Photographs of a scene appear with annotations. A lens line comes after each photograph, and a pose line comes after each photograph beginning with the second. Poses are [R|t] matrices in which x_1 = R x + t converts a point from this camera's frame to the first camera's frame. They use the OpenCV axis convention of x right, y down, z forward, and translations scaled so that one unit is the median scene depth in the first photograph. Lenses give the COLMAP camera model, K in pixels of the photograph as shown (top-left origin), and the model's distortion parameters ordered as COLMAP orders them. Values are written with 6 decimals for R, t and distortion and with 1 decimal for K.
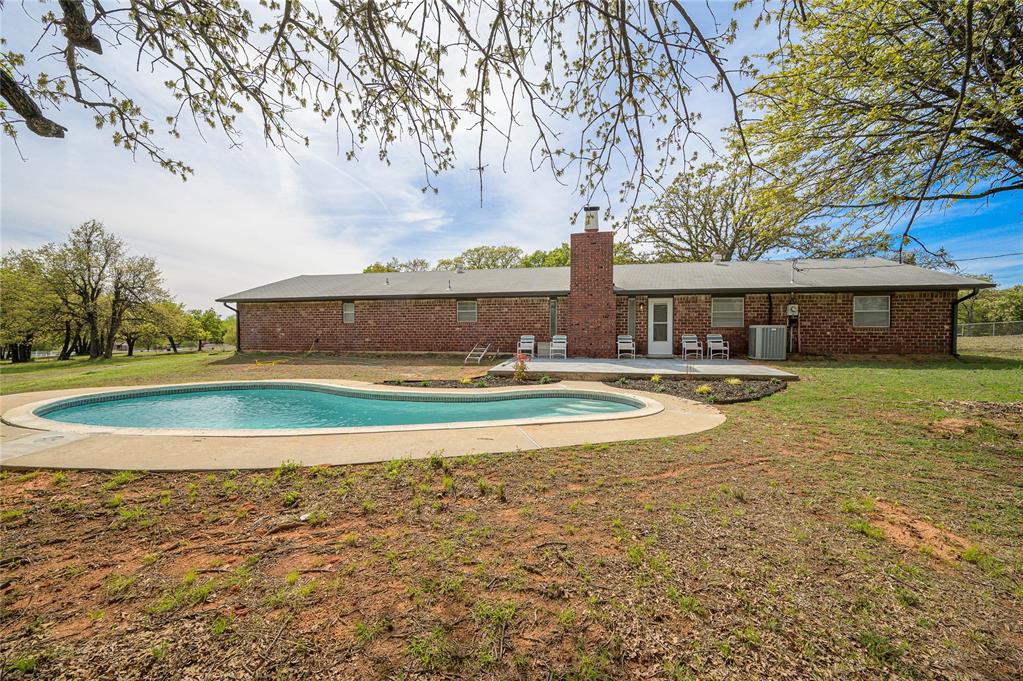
lens RADIAL K [[404.8, 0, 511.5], [0, 404.8, 340.5], [0, 0, 1]] dist [0.002422, -0.000121]
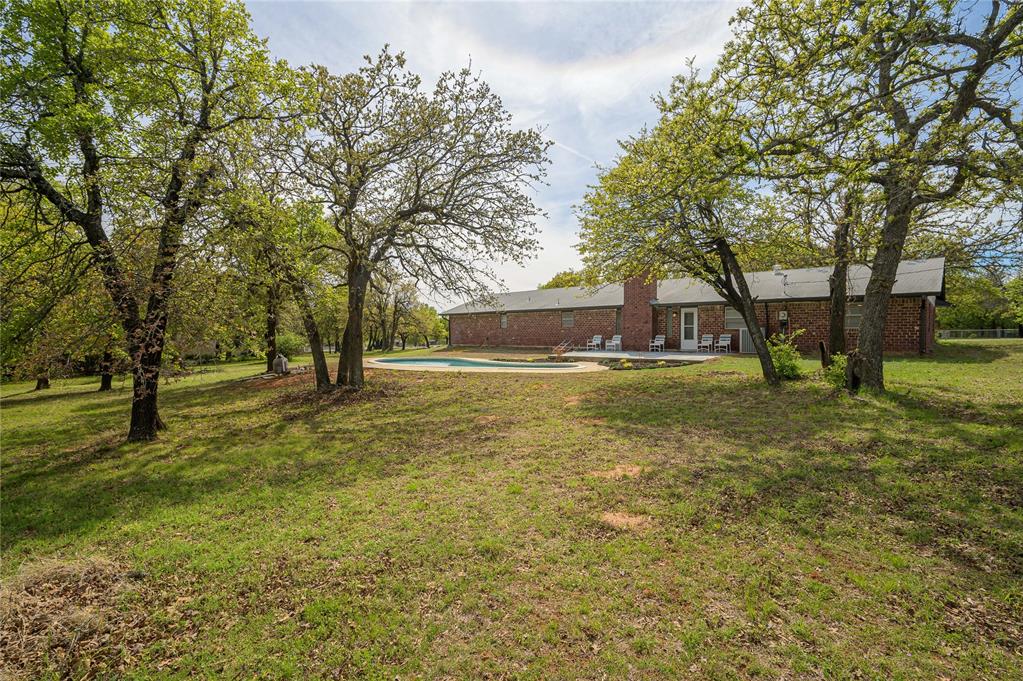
lens RADIAL K [[463.3, 0, 511.5], [0, 463.3, 340.5], [0, 0, 1]] dist [0.000115, -0.000002]
pose [[0.863958, 0.003803, -0.503550, 0.601159], [-0.002287, 0.999991, 0.003629, 0.000556], [0.503559, -0.001983, 0.863959, -0.611647]]
